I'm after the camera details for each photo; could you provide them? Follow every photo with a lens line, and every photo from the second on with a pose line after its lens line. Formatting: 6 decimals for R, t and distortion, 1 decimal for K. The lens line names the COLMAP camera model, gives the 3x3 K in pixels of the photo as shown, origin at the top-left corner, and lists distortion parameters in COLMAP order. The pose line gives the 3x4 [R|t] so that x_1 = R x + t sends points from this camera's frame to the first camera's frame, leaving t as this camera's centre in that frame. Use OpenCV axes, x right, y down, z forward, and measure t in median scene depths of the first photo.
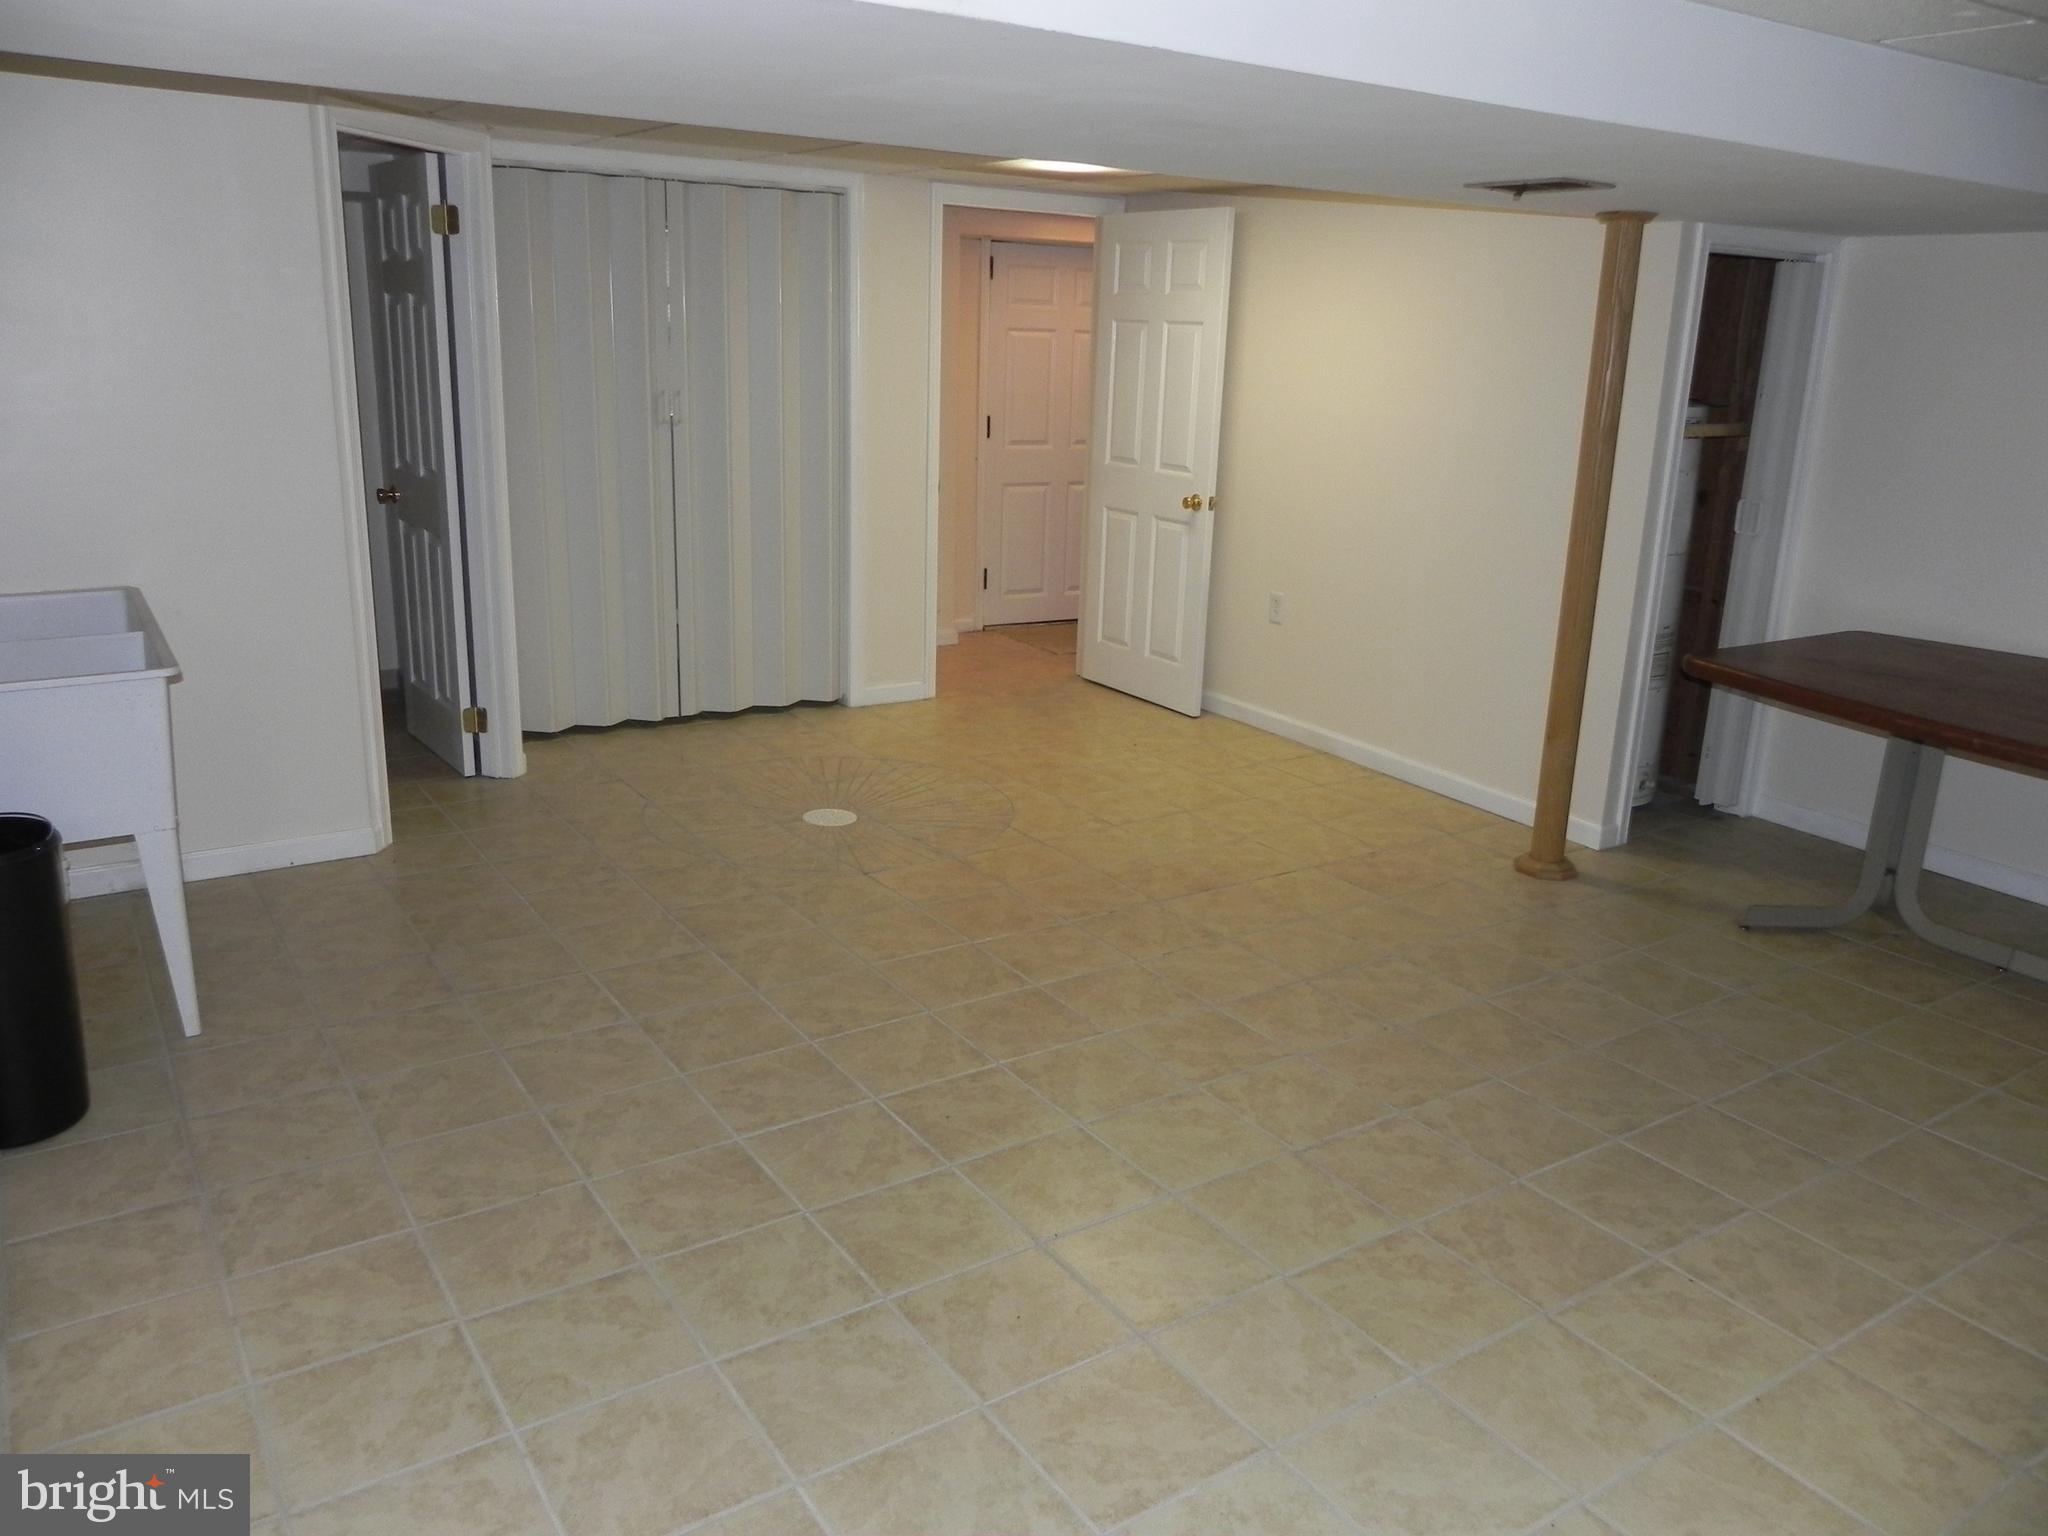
lens RADIAL K [[1550.9, 0, 994.0], [0, 1550.9, 750.8], [0, 0, 1]] dist [-0.006663, 0.033771]
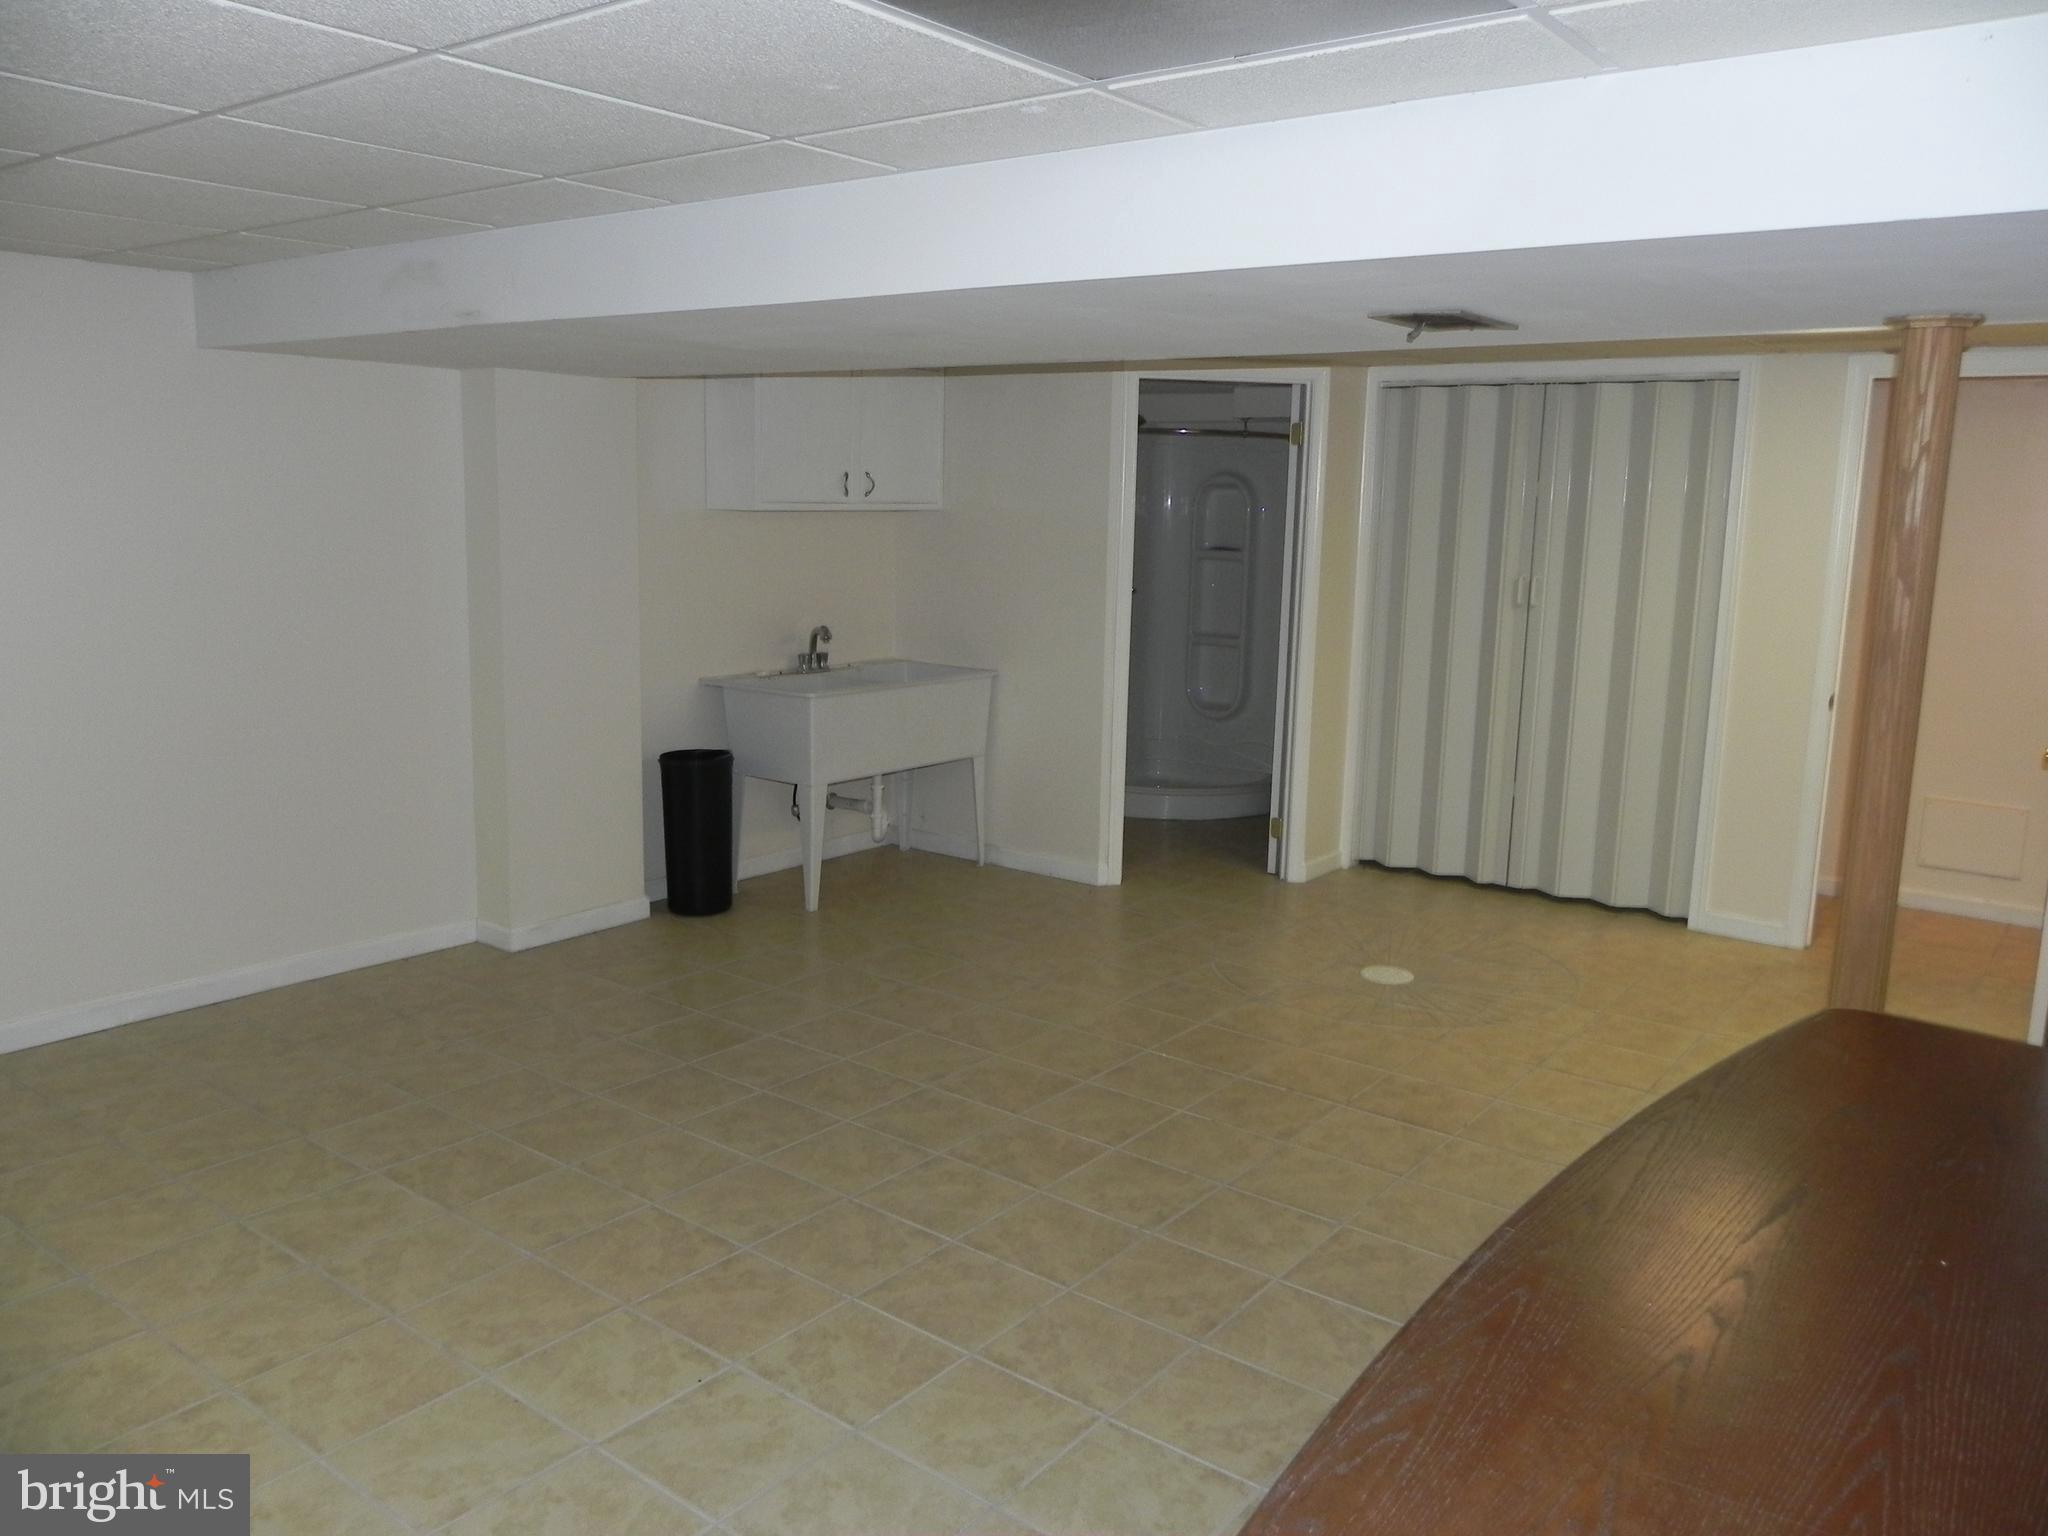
lens RADIAL K [[1550.9, 0, 1074.7], [0, 1550.9, 762.9], [0, 0, 1]] dist [-0.006663, 0.033771]
pose [[0.318577, 0.134657, -0.938284, 0.824462], [-0.259373, 0.964464, 0.050349, -0.096746], [0.911721, 0.227325, 0.342182, 0.448916]]
